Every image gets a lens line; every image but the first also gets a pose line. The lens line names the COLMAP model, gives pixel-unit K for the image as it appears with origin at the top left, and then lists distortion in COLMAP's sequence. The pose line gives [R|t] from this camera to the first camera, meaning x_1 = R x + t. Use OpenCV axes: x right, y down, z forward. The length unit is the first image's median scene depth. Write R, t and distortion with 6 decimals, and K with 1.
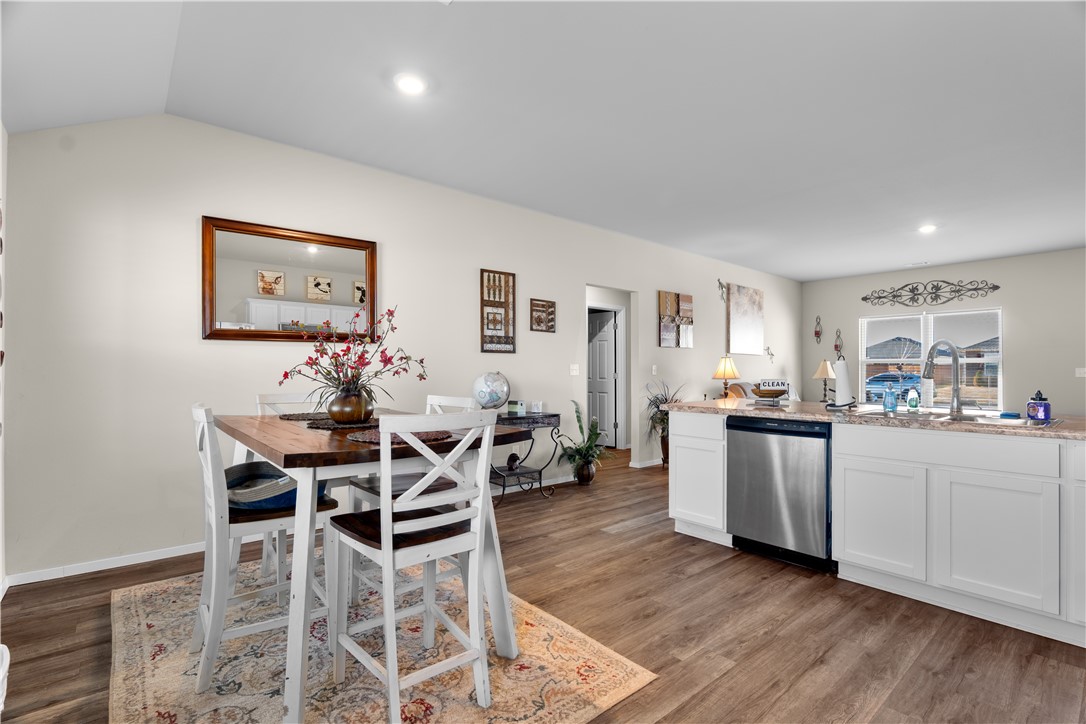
lens RADIAL K [[508.2, 0, 541.8], [0, 508.2, 372.7], [0, 0, 1]] dist [-0.013943, 0.001247]
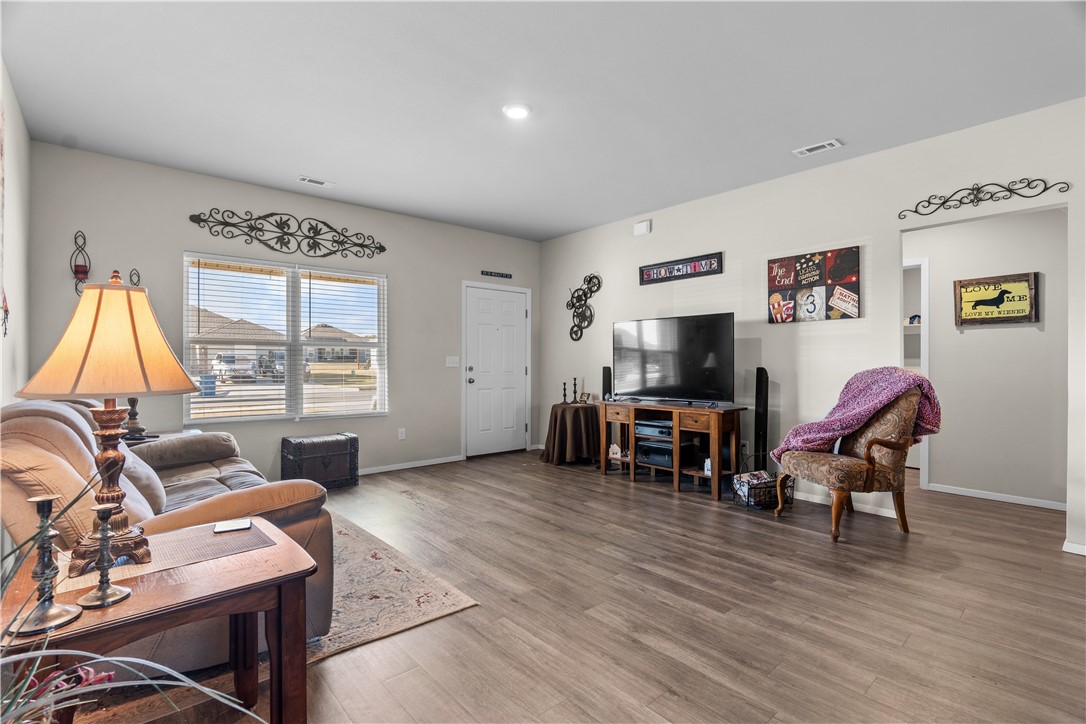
lens RADIAL K [[508.2, 0, 545.8], [0, 508.2, 357.8], [0, 0, 1]] dist [-0.013943, 0.001247]
pose [[-0.023820, 0.003725, 0.999709, 0.213634], [0.003891, 0.999986, -0.003634, -0.005368], [-0.999709, 0.003803, -0.023834, 1.150103]]
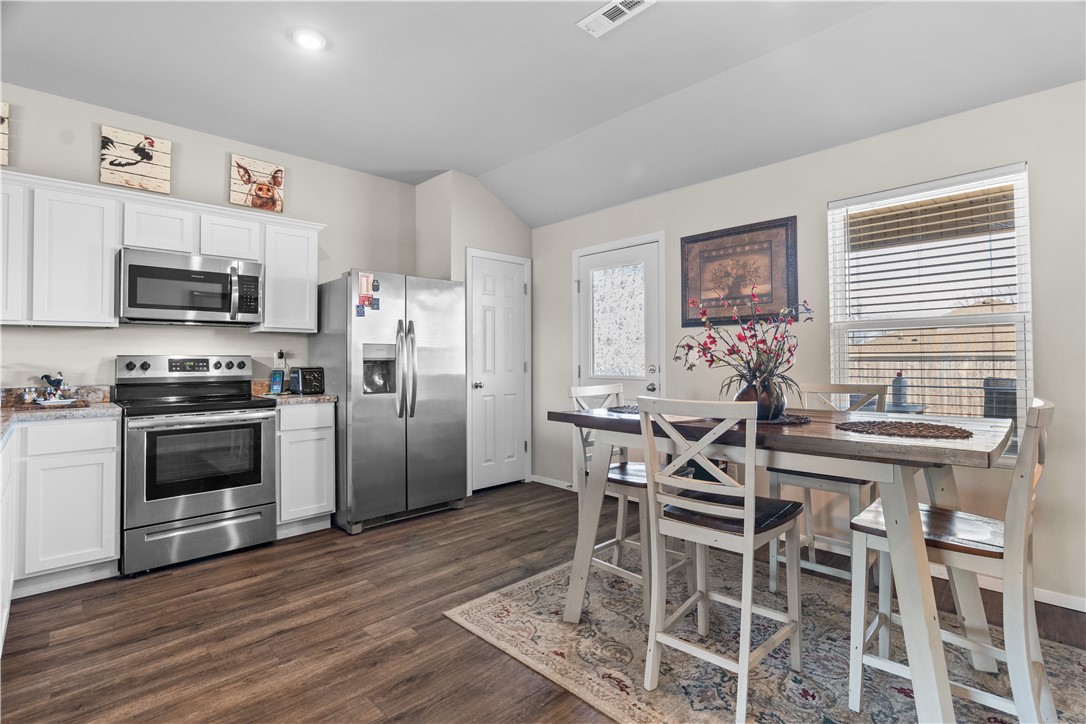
lens RADIAL K [[508.2, 0, 544.9], [0, 508.2, 354.1], [0, 0, 1]] dist [-0.013943, 0.001247]
pose [[-0.997196, 0.005398, -0.074638, 0.030394], [0.005571, 0.999982, -0.002112, -0.005744], [0.074625, -0.002522, -0.997208, 0.916371]]
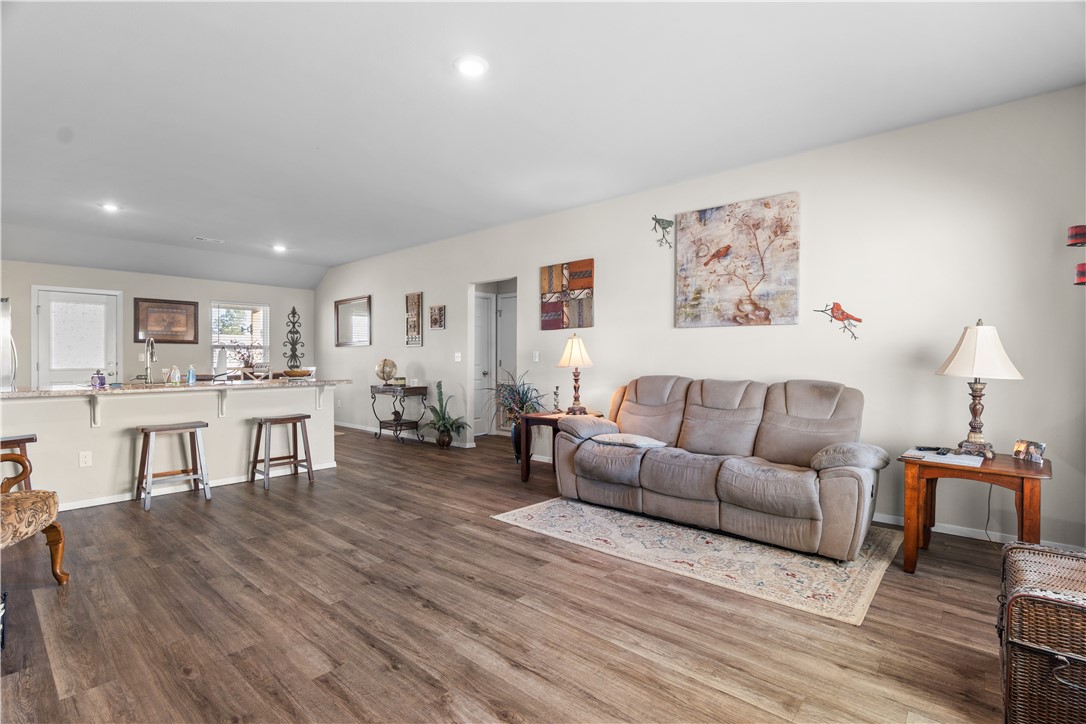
lens RADIAL K [[508.2, 0, 533.9], [0, 508.2, 359.3], [0, 0, 1]] dist [-0.013943, 0.001247]
pose [[0.132086, -0.003387, -0.991232, 1.485034], [-0.005796, 0.999974, -0.004189, 0.003130], [0.991221, 0.006299, 0.132063, 1.167217]]
